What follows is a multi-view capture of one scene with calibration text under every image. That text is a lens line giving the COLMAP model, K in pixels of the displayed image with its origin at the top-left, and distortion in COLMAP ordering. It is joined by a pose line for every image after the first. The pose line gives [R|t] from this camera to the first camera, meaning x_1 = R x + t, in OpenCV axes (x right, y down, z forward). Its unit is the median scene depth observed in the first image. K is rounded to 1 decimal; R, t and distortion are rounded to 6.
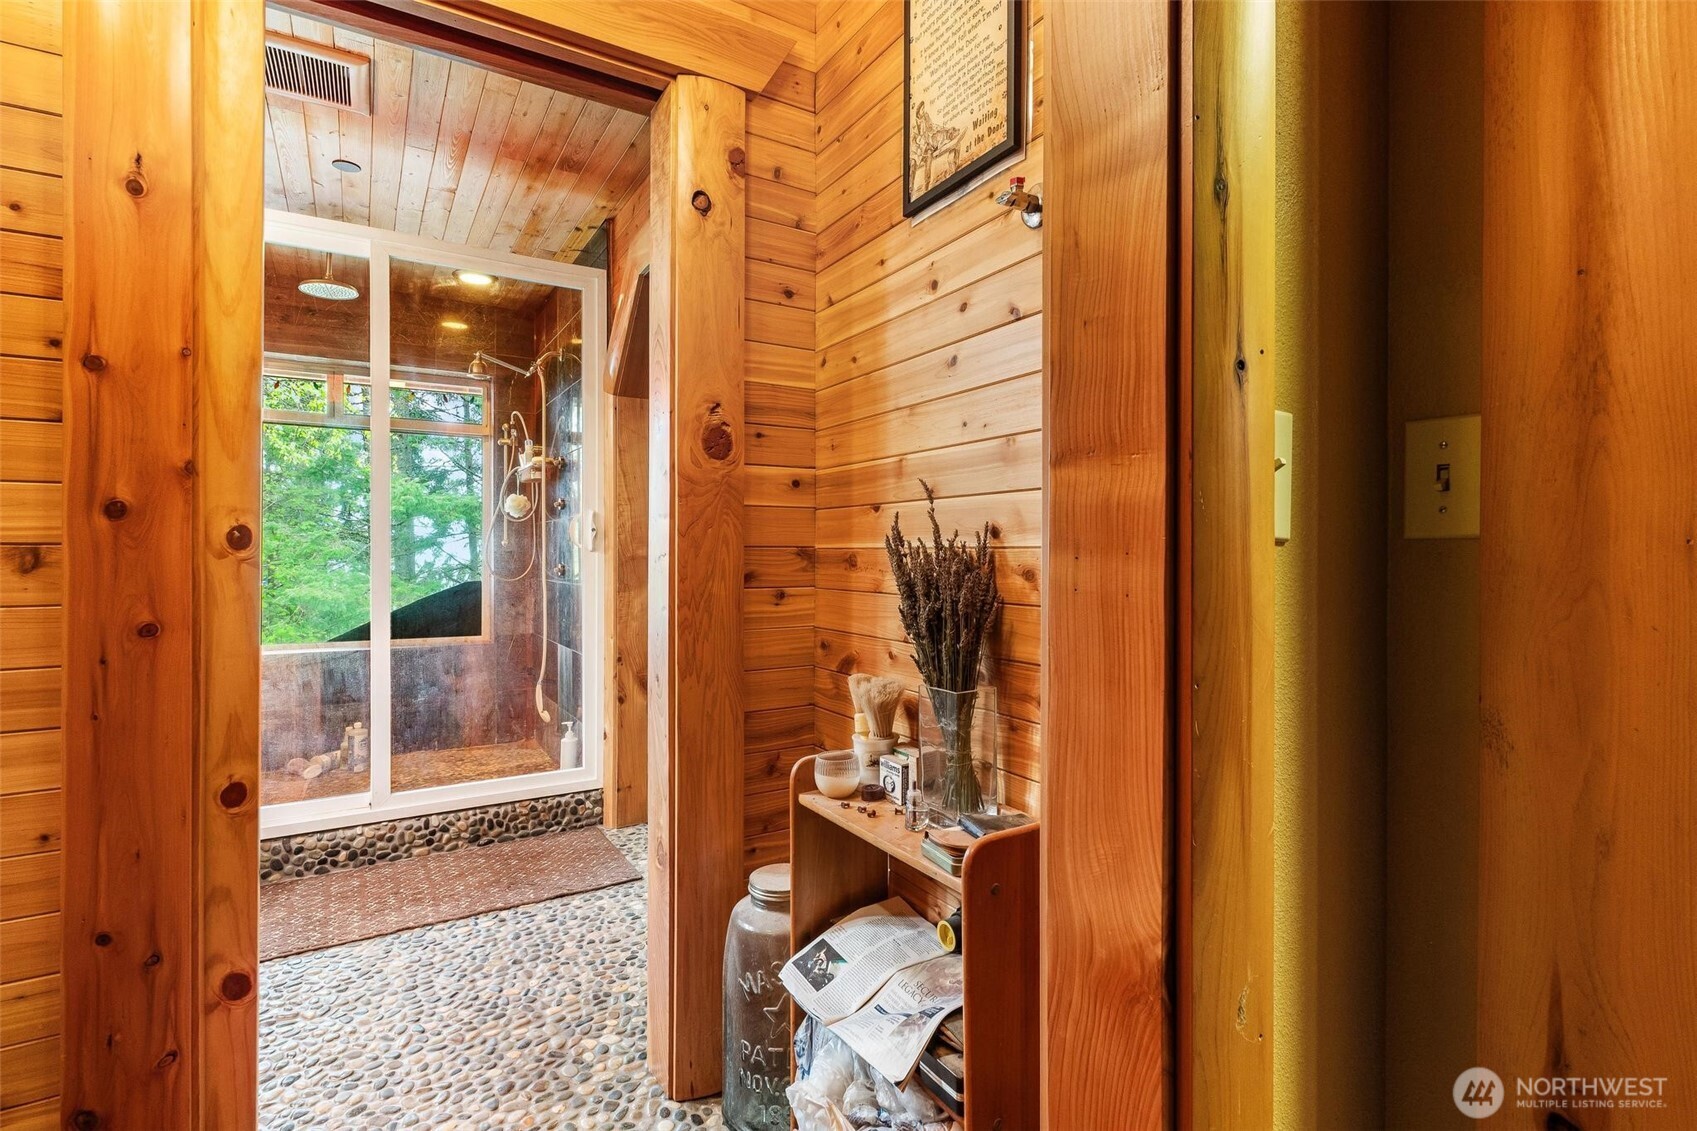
lens RADIAL K [[808.6, 0, 849.2], [0, 808.6, 558.7], [0, 0, 1]] dist [0.001881, -0.000052]
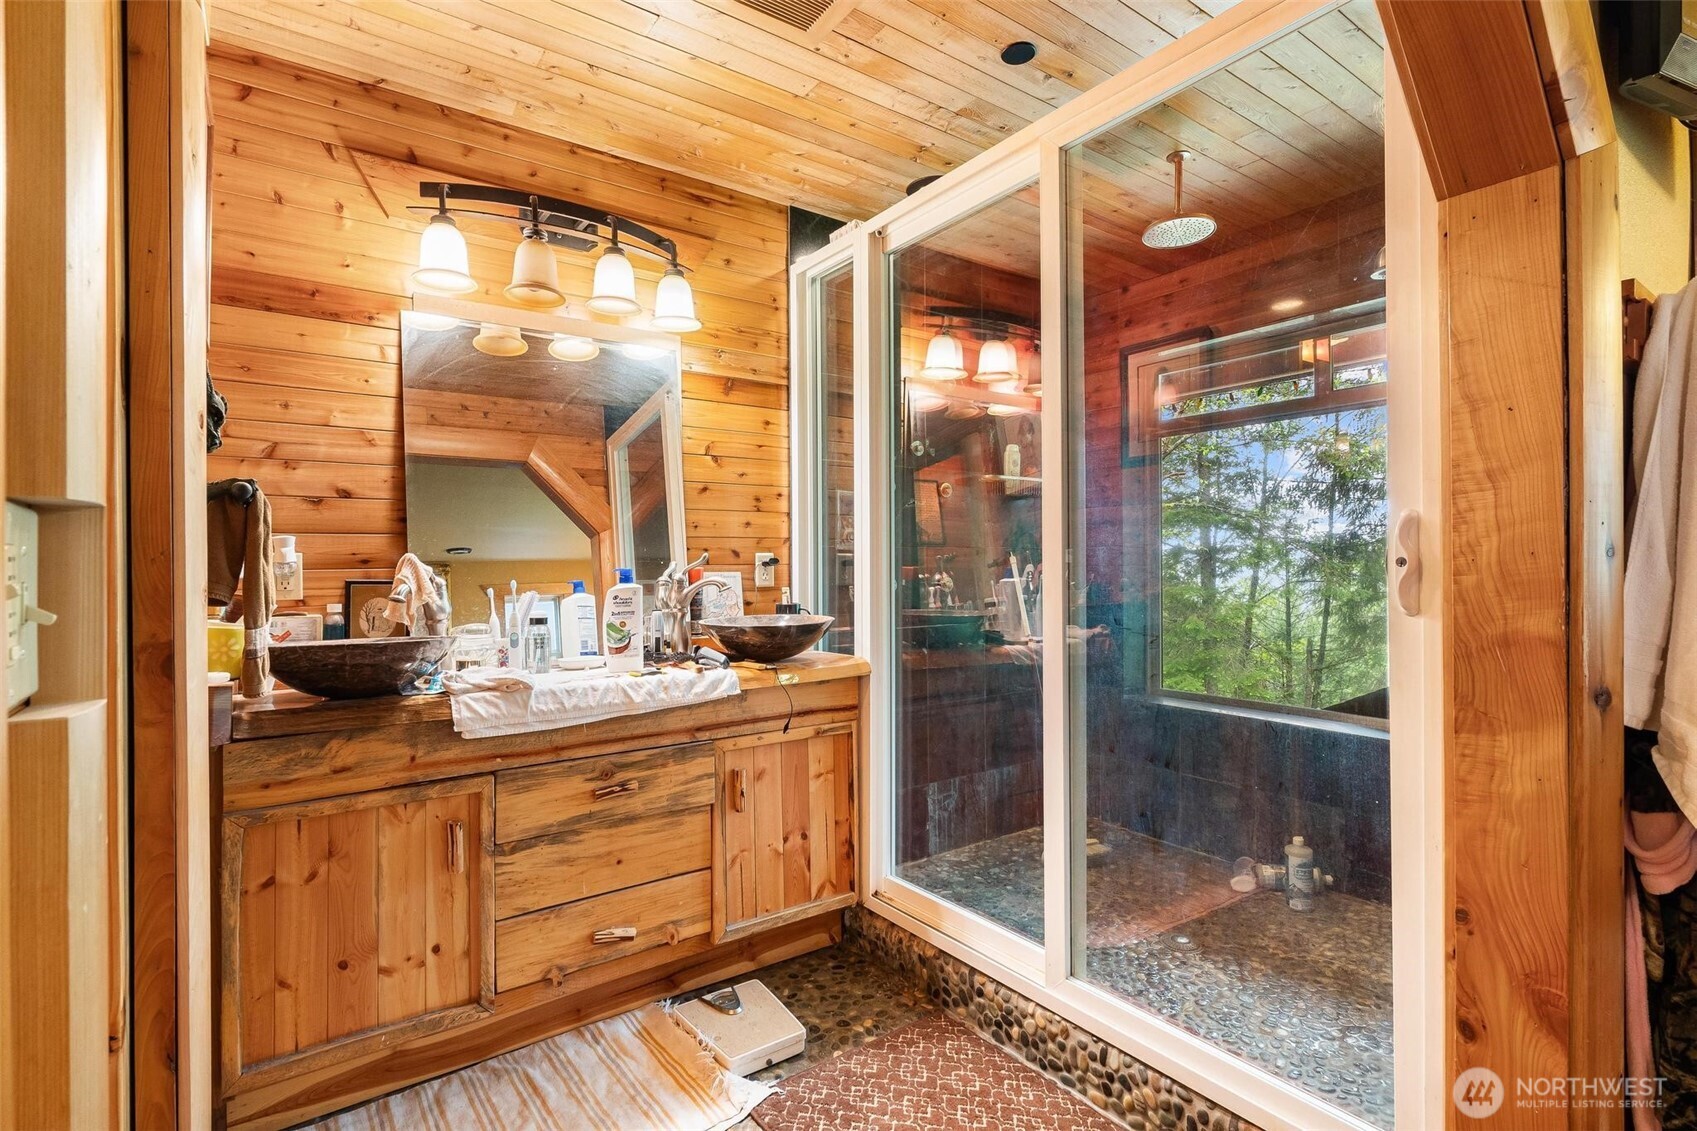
lens RADIAL K [[808.6, 0, 845.9], [0, 808.6, 562.1], [0, 0, 1]] dist [0.001881, -0.000052]
pose [[0.085525, -0.003777, -0.996329, 0.063484], [0.002547, 0.999990, -0.003572, -0.038796], [0.996333, -0.002233, 0.085534, 0.766328]]
